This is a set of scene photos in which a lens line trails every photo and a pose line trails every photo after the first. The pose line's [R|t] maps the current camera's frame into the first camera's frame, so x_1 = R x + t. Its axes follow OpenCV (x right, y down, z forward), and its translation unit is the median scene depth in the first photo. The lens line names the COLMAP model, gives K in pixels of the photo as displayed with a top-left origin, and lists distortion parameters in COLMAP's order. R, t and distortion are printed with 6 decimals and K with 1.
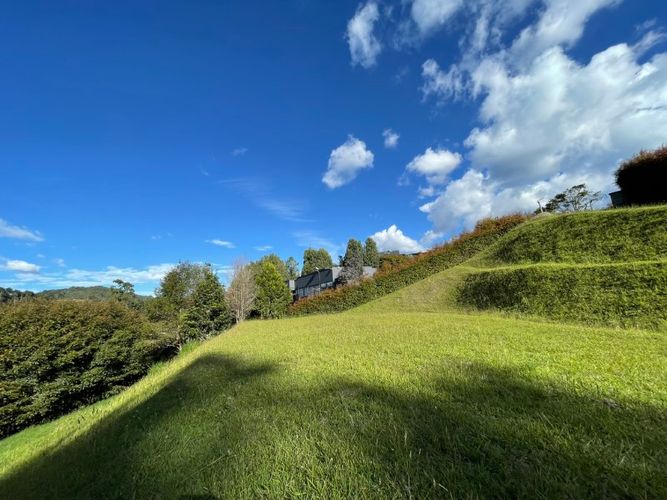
lens RADIAL K [[269.0, 0, 330.4], [0, 269.0, 253.4], [0, 0, 1]] dist [0.002490, 0.000376]
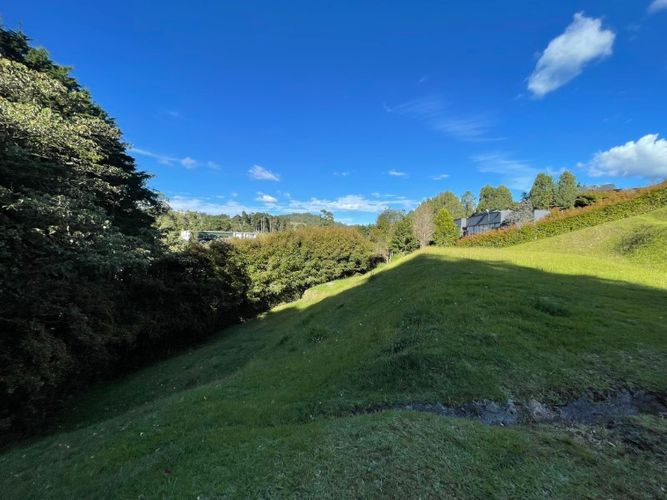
lens RADIAL K [[269.0, 0, 330.4], [0, 269.0, 253.4], [0, 0, 1]] dist [0.002490, 0.000376]
pose [[0.818111, 0.112621, -0.563924, 0.045233], [0.034665, 0.969194, 0.243846, -0.044672], [0.574014, -0.219042, 0.789005, -0.218595]]
